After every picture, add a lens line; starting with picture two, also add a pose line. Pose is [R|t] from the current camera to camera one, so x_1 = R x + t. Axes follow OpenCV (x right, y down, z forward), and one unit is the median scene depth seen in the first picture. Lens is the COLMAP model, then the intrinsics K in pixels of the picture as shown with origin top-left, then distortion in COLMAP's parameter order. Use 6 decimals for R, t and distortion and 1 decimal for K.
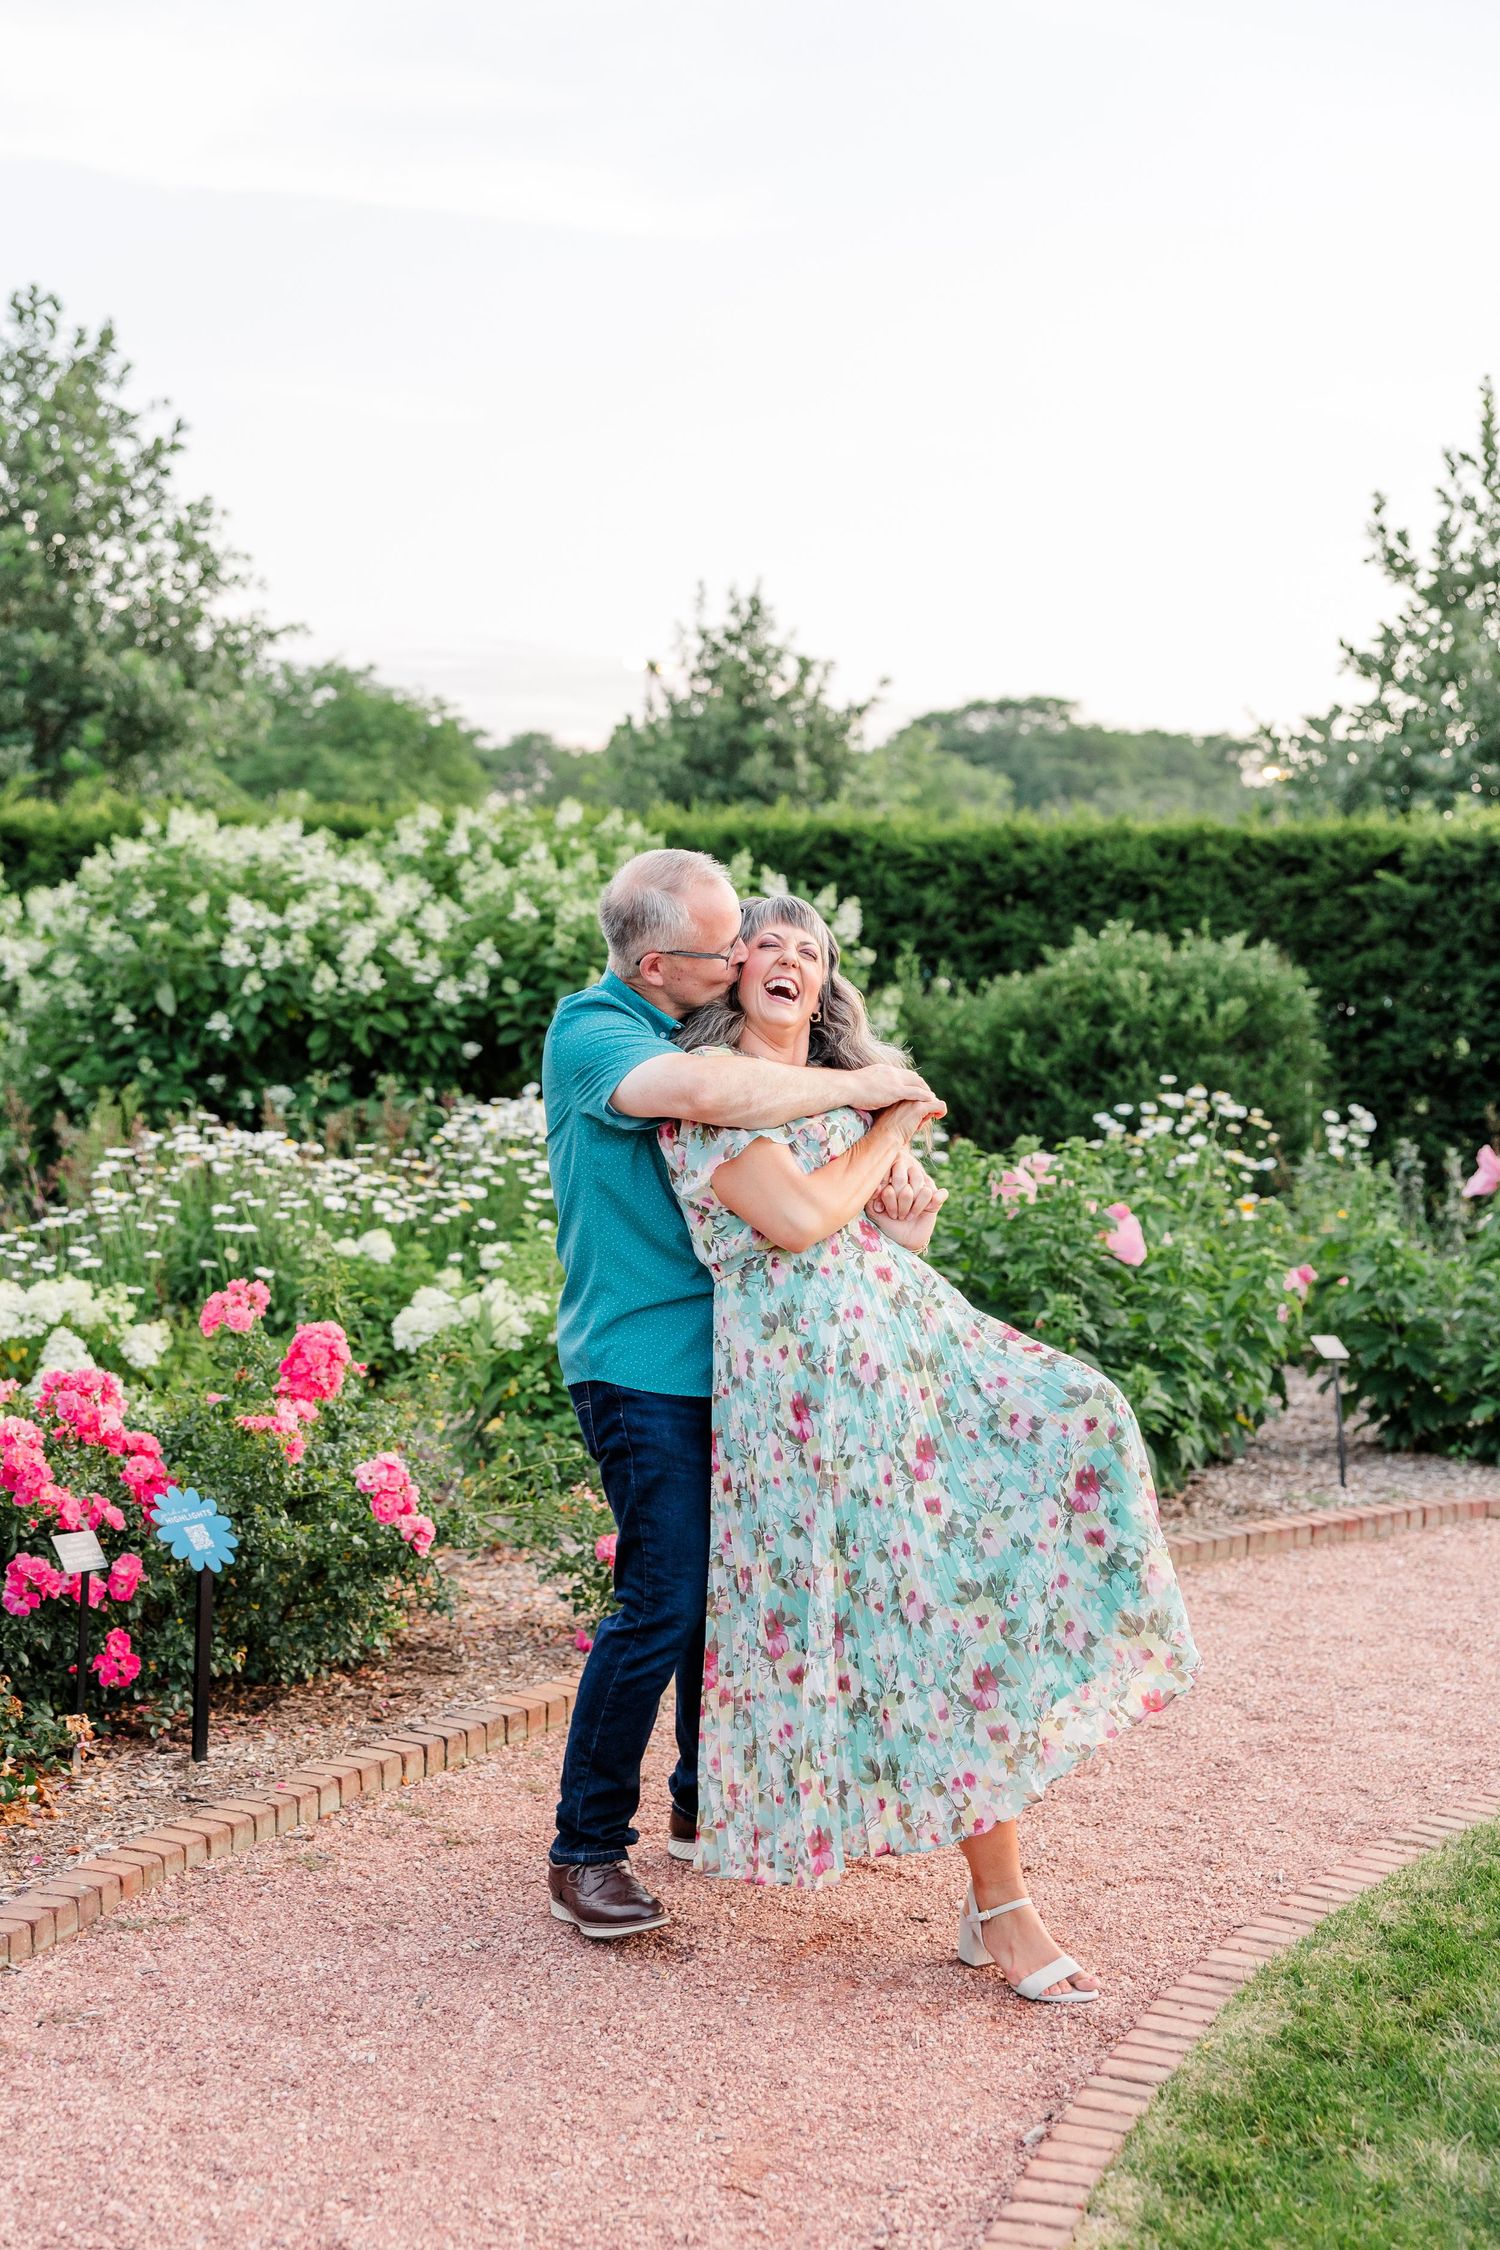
lens RADIAL K [[3211.0, 0, 750.0], [0, 3211.0, 1125.0], [0, 0, 1]] dist [0.004619, -0.006203]
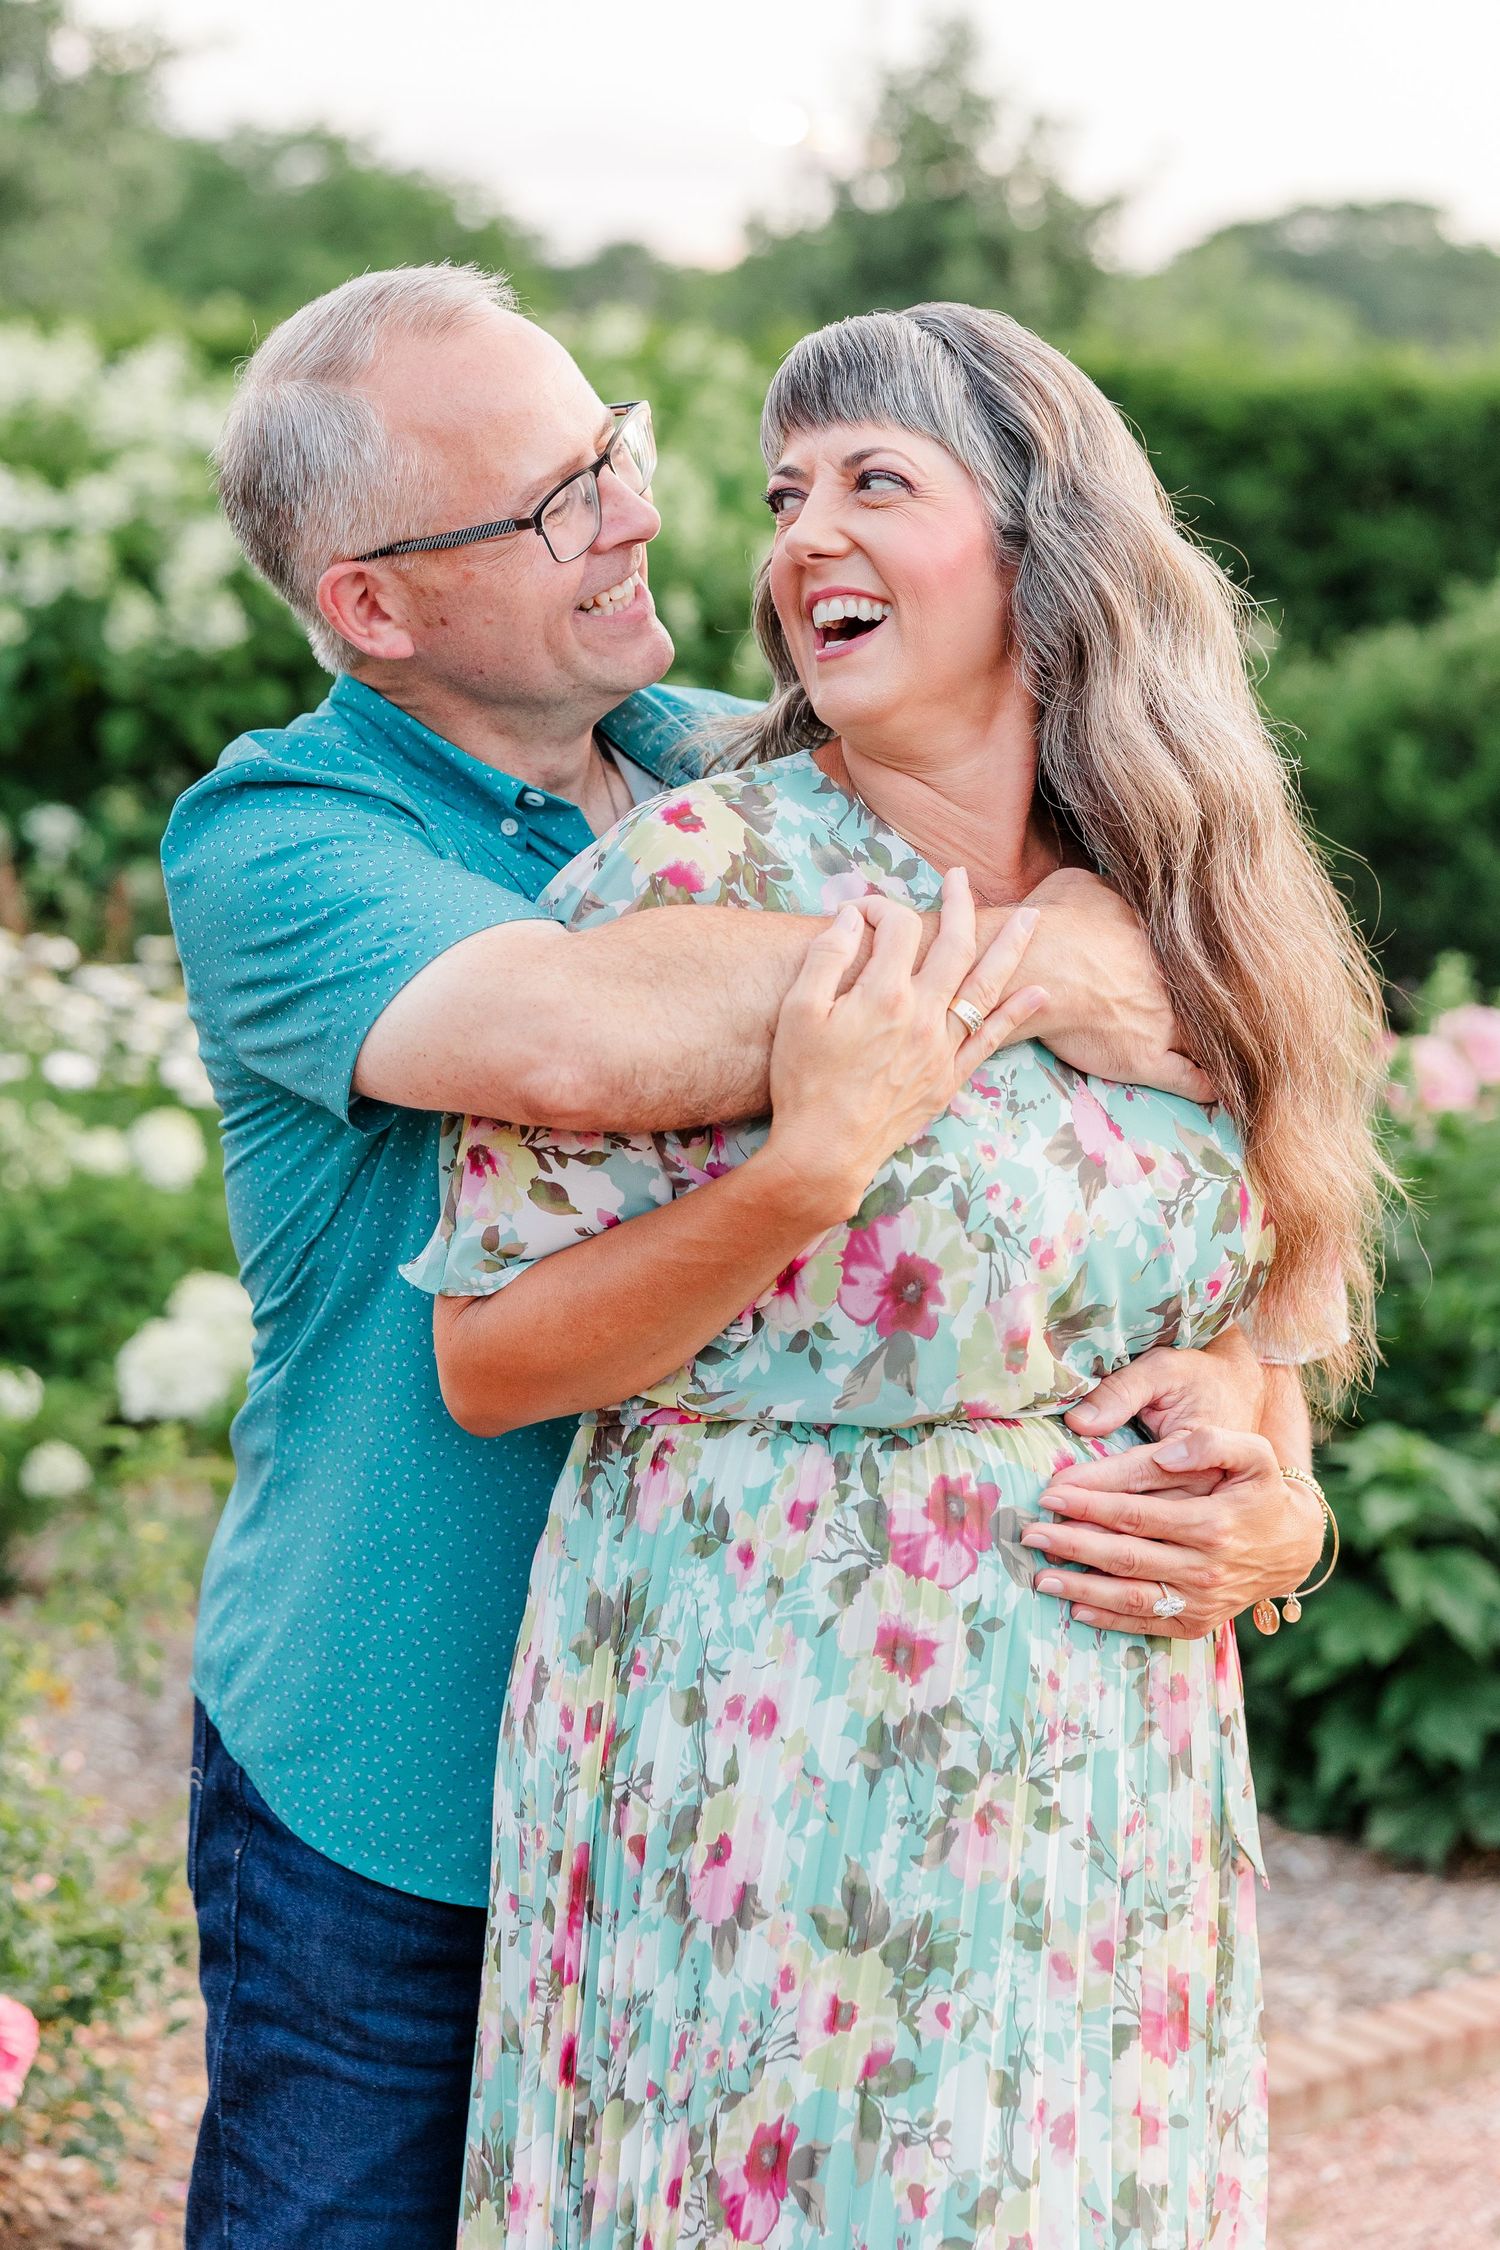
lens RADIAL K [[4824.5, 0, 750.0], [0, 4824.5, 1125.0], [0, 0, 1]] dist [-0.010694, -0.097688]
pose [[0.998944, 0.025761, -0.038039, 0.004374], [-0.023464, 0.997944, 0.059649, -0.009514], [0.039498, -0.058694, 0.997494, 0.159147]]
